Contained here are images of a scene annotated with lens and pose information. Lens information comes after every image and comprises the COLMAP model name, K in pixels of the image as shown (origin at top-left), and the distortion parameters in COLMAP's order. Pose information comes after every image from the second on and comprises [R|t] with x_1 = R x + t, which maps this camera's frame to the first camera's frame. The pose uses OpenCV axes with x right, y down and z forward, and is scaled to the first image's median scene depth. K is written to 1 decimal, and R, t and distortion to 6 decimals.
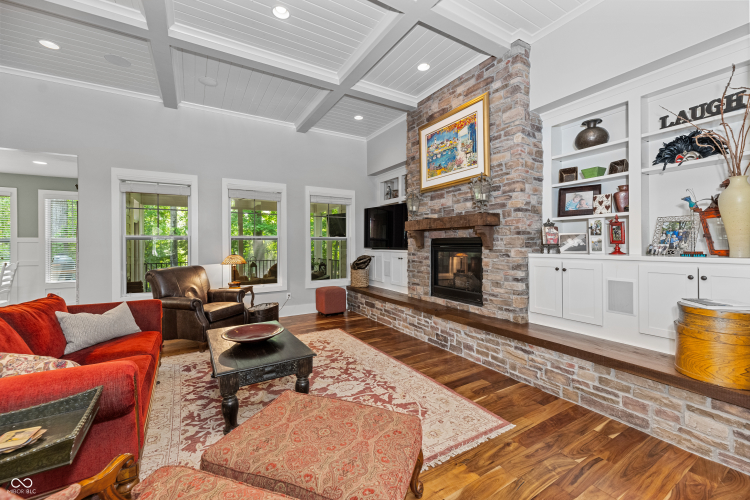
lens RADIAL K [[306.2, 0, 373.8], [0, 306.2, 243.8], [0, 0, 1]] dist [0.001632, 0.000408]
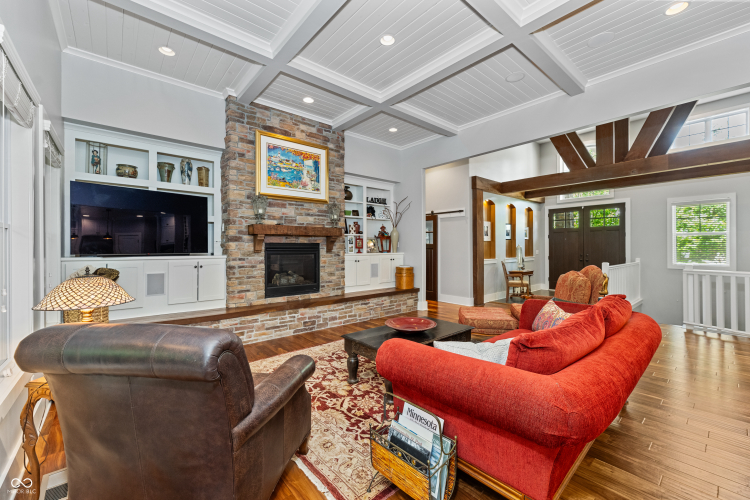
lens RADIAL K [[306.2, 0, 372.7], [0, 306.2, 249.0], [0, 0, 1]] dist [0.001632, 0.000408]
pose [[-0.171458, 0.004917, 0.985179, -1.040801], [0.006052, 0.999974, -0.003937, 0.011274], [-0.985173, 0.005287, -0.171483, 0.949735]]
